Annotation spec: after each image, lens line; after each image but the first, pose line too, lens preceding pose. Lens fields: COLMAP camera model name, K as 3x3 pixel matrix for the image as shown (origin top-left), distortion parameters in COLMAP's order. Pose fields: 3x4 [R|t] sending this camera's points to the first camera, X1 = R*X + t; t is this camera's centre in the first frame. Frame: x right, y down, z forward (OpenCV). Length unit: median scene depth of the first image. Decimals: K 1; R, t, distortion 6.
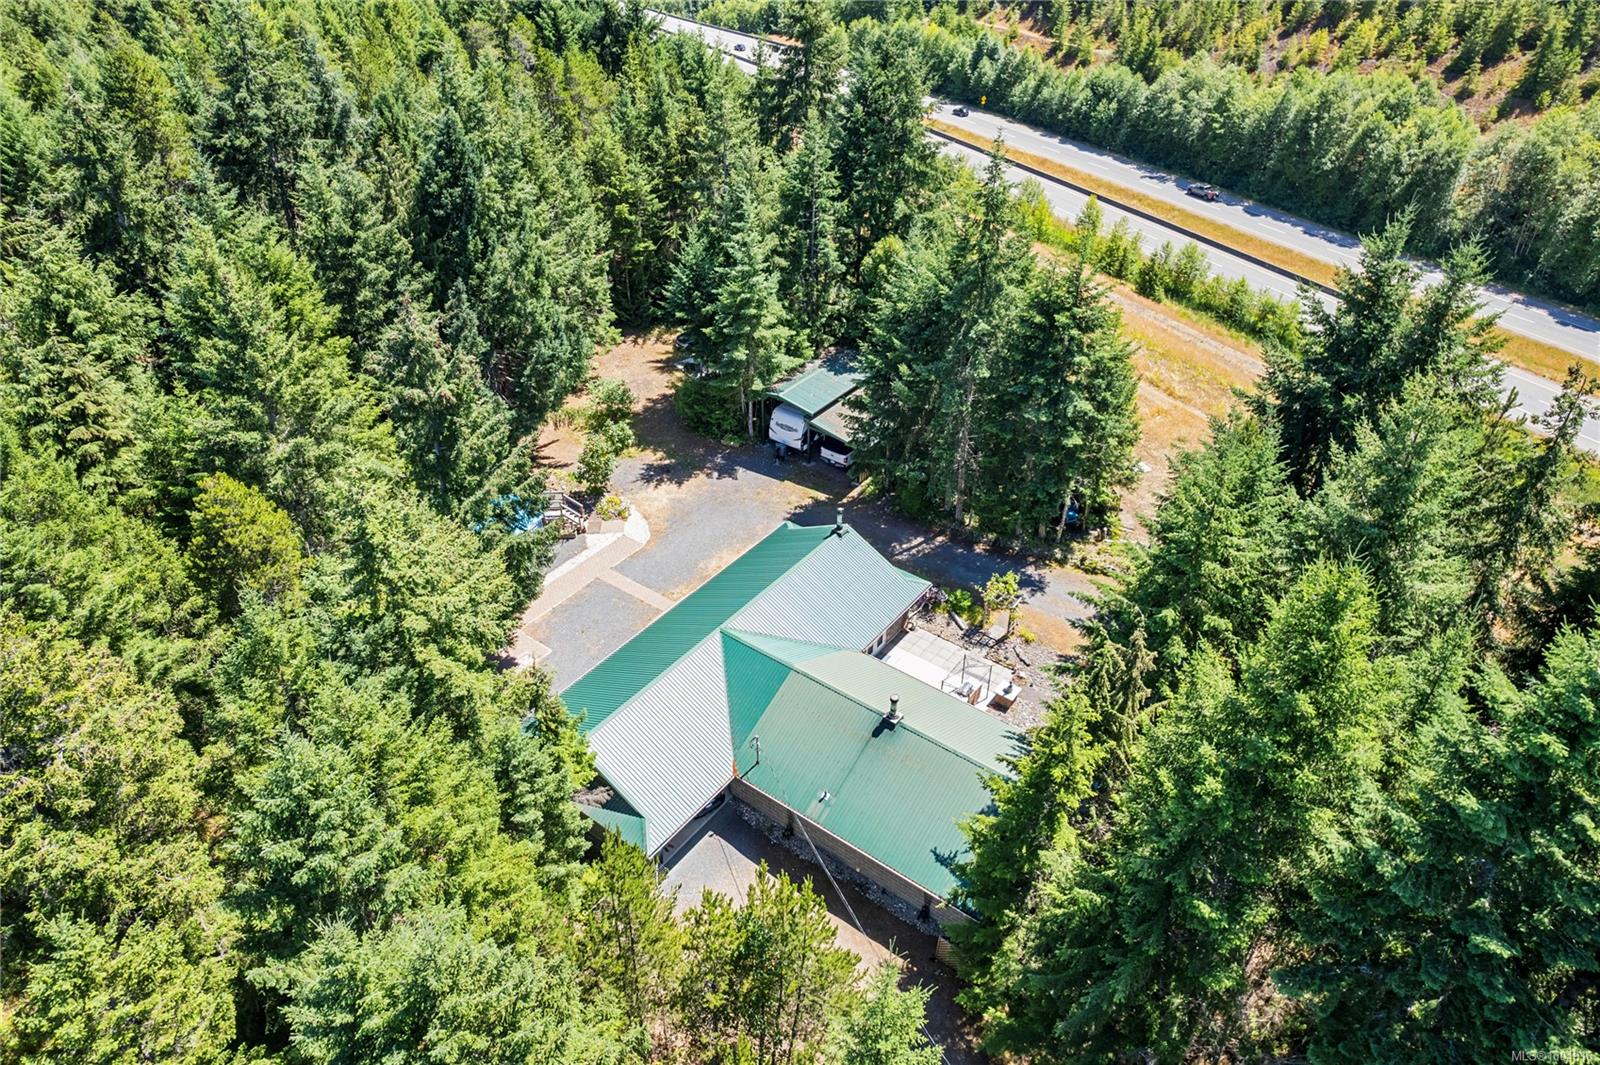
lens RADIAL K [[1016.1, 0, 800.4], [0, 1016.1, 527.4], [0, 0, 1]] dist [-0.048078, 0.008987]
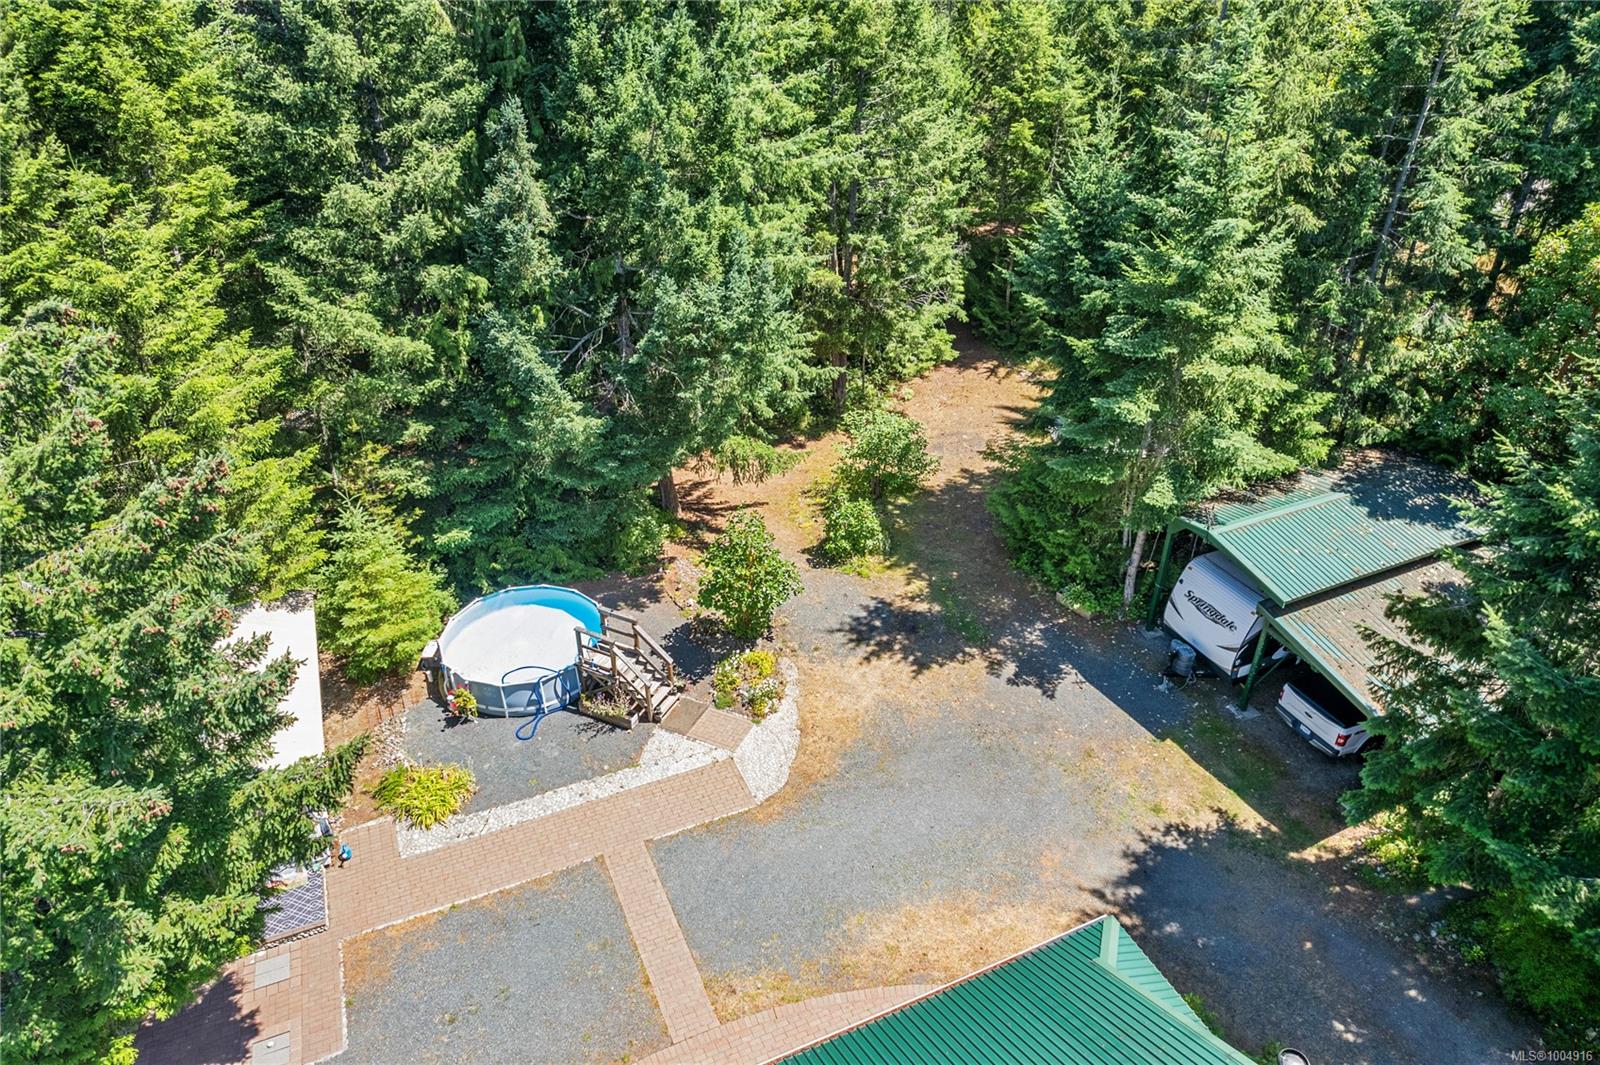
lens RADIAL K [[1016.1, 0, 809.8], [0, 1016.1, 531.3], [0, 0, 1]] dist [-0.048078, 0.008987]
pose [[0.878093, 0.253336, -0.405923, 0.001749], [-0.278308, 0.960488, -0.002597, -0.083992], [0.389227, 0.115252, 0.913903, 0.567308]]
